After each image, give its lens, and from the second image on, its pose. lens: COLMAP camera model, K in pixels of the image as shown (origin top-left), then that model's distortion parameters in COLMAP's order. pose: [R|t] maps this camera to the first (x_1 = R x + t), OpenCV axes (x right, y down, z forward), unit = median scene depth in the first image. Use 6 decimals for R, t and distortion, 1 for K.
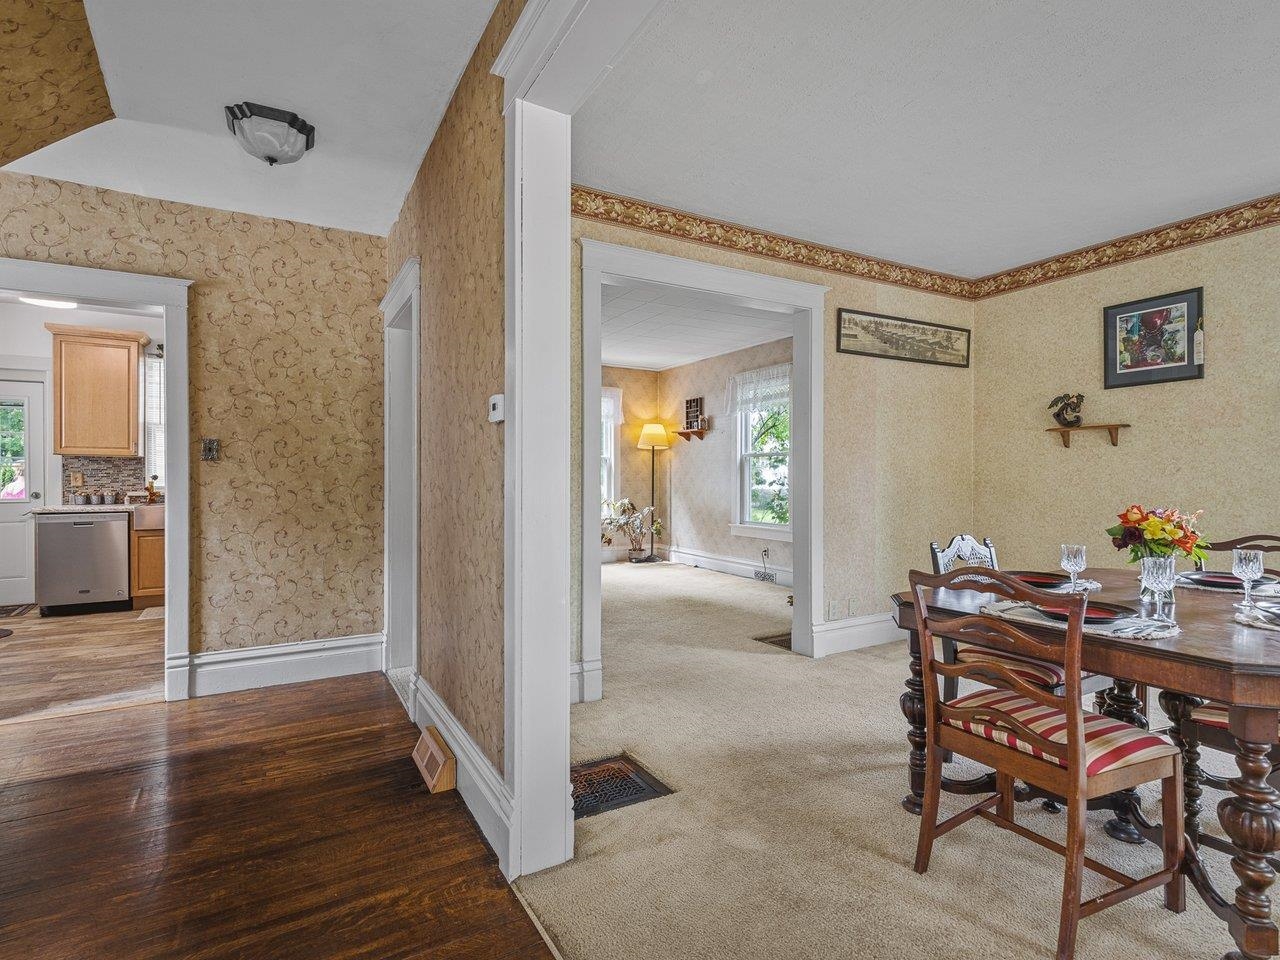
lens RADIAL K [[644.9, 0, 632.4], [0, 644.9, 480.4], [0, 0, 1]] dist [0.007097, -0.000763]
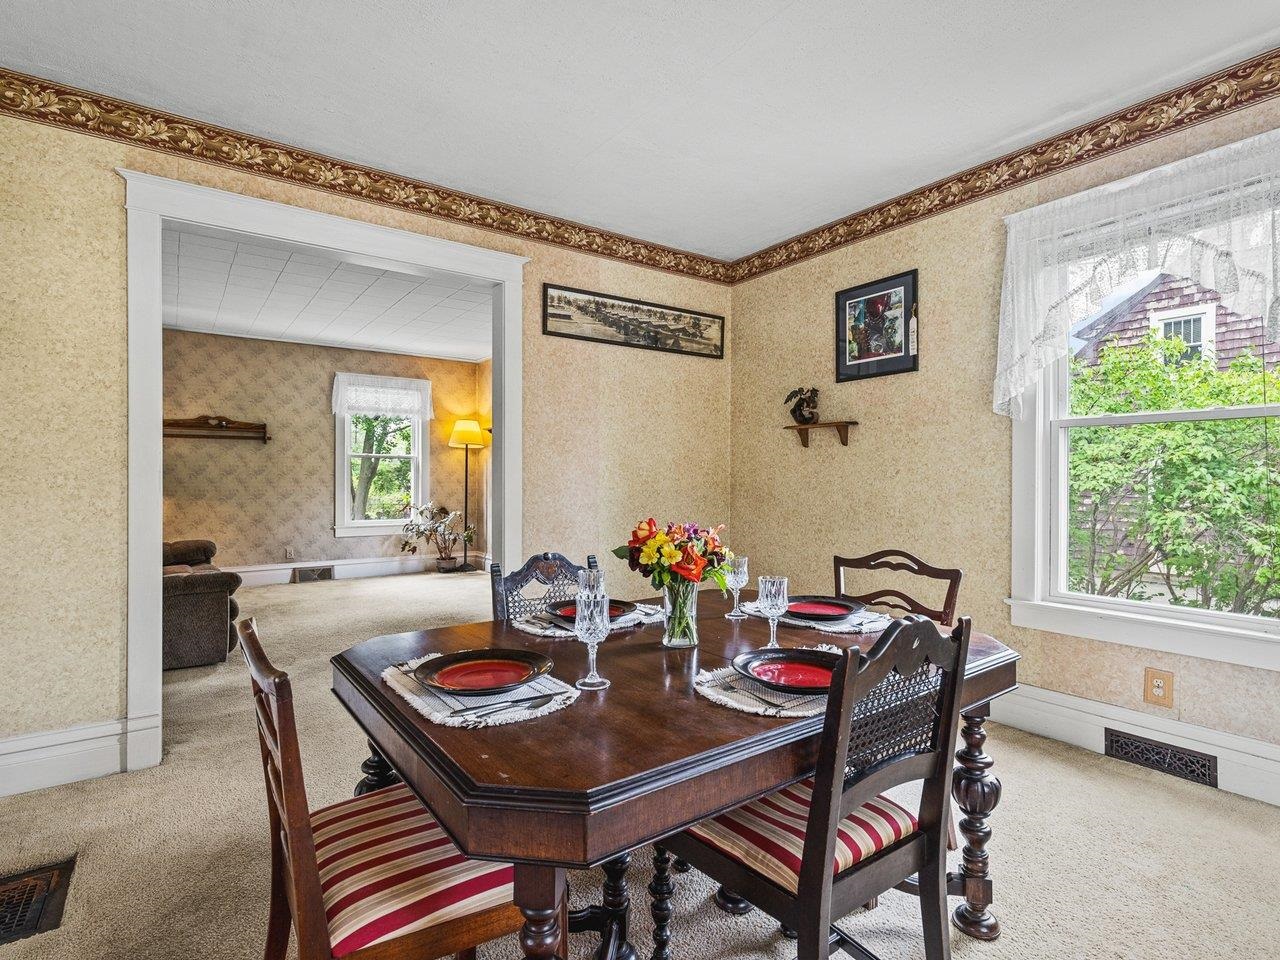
lens RADIAL K [[644.9, 0, 632.4], [0, 644.9, 480.4], [0, 0, 1]] dist [0.007097, -0.000763]
pose [[0.994545, 0.001665, 0.104294, 0.334388], [-0.001584, 0.999998, -0.000864, -0.003158], [-0.104295, 0.000695, 0.994546, 0.126746]]
